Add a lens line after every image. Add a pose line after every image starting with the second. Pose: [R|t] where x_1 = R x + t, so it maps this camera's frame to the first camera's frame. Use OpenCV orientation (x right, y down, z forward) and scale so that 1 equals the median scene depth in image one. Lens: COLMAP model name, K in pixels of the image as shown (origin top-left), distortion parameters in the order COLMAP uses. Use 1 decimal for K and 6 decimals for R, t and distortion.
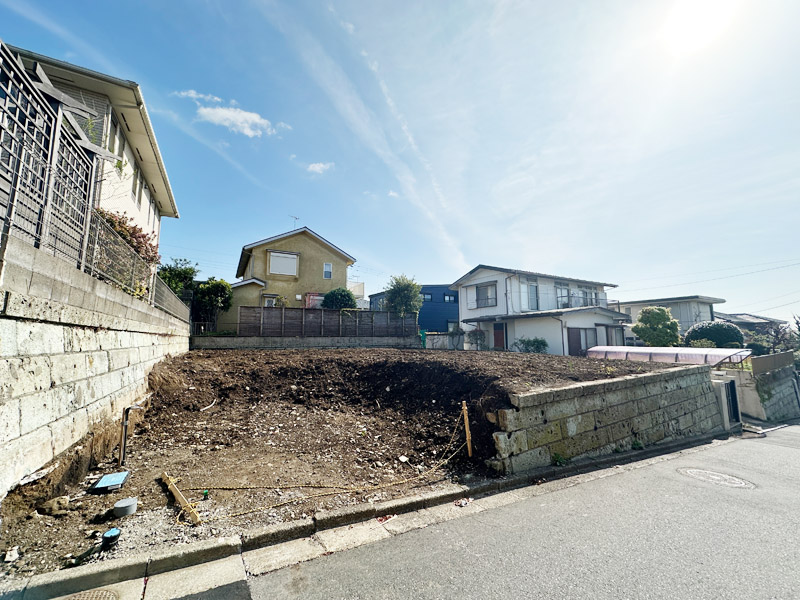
lens RADIAL K [[318.7, 0, 399.5], [0, 318.7, 299.3], [0, 0, 1]] dist [-0.004861, 0.001288]
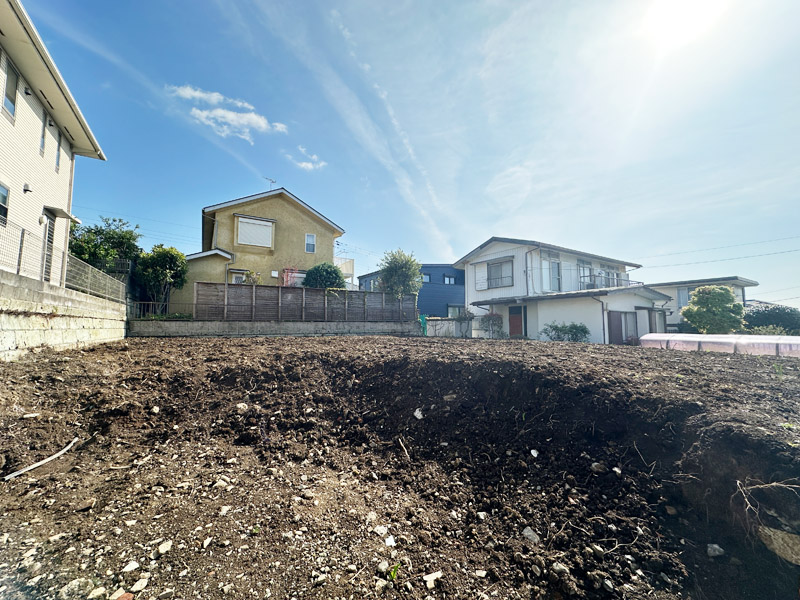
lens RADIAL K [[318.7, 0, 399.7], [0, 318.7, 300.0], [0, 0, 1]] dist [-0.004861, 0.001288]
pose [[0.998962, 0.006157, 0.045126, -0.038148], [-0.008034, 0.999105, 0.041539, 0.029451], [-0.044829, -0.041858, 0.998117, 0.199613]]
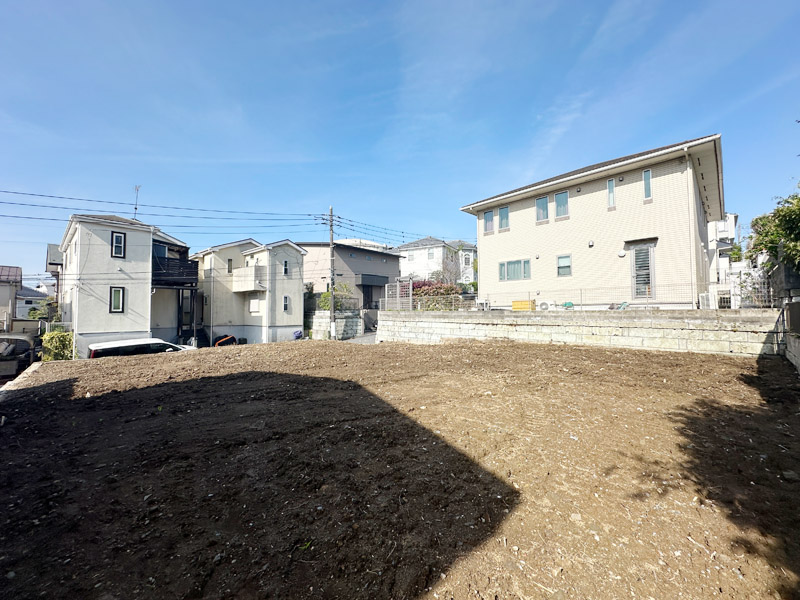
lens RADIAL K [[318.7, 0, 400.5], [0, 318.7, 304.9], [0, 0, 1]] dist [-0.004861, 0.001288]
pose [[-0.968368, 0.004178, -0.249491, 0.052610], [0.039626, 0.989747, -0.137228, 0.112589], [0.246360, -0.142773, -0.958605, 1.255833]]
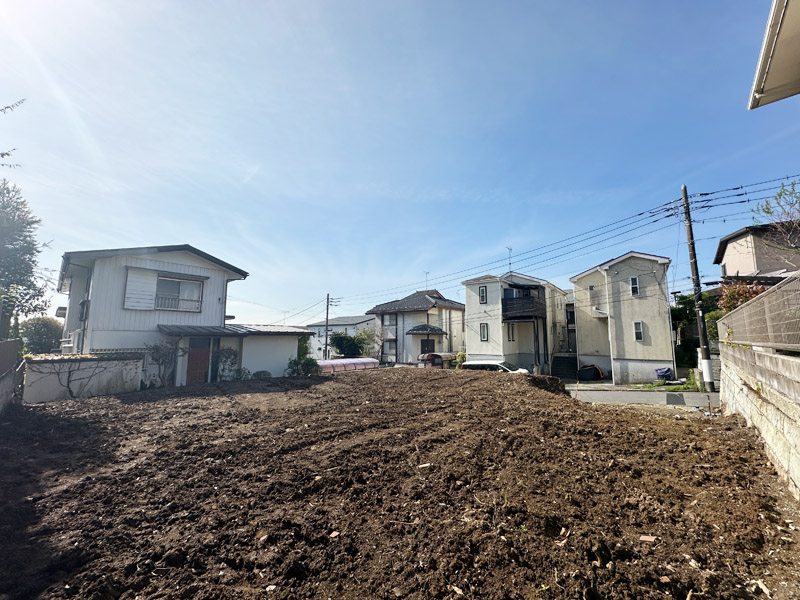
lens RADIAL K [[318.7, 0, 396.8], [0, 318.7, 300.9], [0, 0, 1]] dist [-0.004861, 0.001288]
pose [[-0.310604, 0.113674, 0.943718, -0.561511], [-0.114841, 0.981063, -0.155970, 0.061927], [-0.943577, -0.156823, -0.291667, 0.936364]]
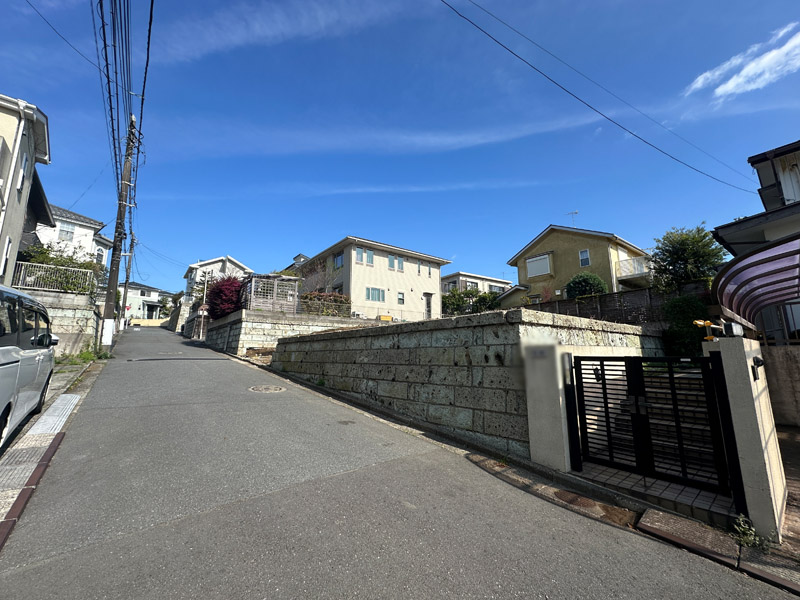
lens RADIAL K [[318.7, 0, 400.0], [0, 318.7, 298.3], [0, 0, 1]] dist [-0.004861, 0.001288]
pose [[0.136950, -0.169802, -0.975916, 0.768930], [0.124810, 0.980305, -0.153051, 0.131187], [0.982684, -0.100844, 0.155446, 0.418255]]
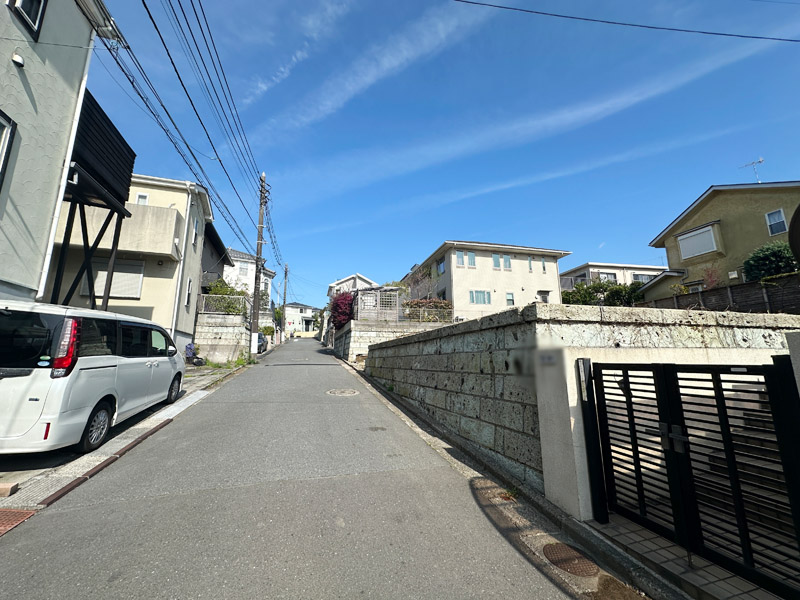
lens RADIAL K [[318.7, 0, 399.9], [0, 318.7, 299.0], [0, 0, 1]] dist [-0.004861, 0.001288]
pose [[-0.269544, -0.178819, -0.946240, 0.749696], [0.124073, 0.967969, -0.218268, 0.143262], [0.954962, -0.176236, -0.238724, 0.515882]]
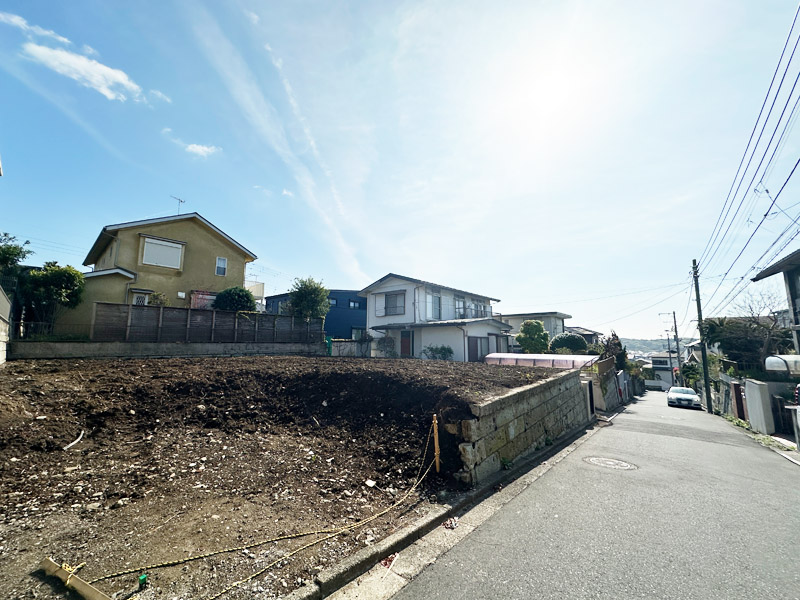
lens RADIAL K [[318.7, 0, 399.6], [0, 318.7, 300.1], [0, 0, 1]] dist [-0.004861, 0.001288]
pose [[0.943471, 0.051347, 0.327453, -0.060848], [-0.046242, 0.998657, -0.023363, -0.000497], [-0.328213, 0.006900, 0.944579, 0.029672]]
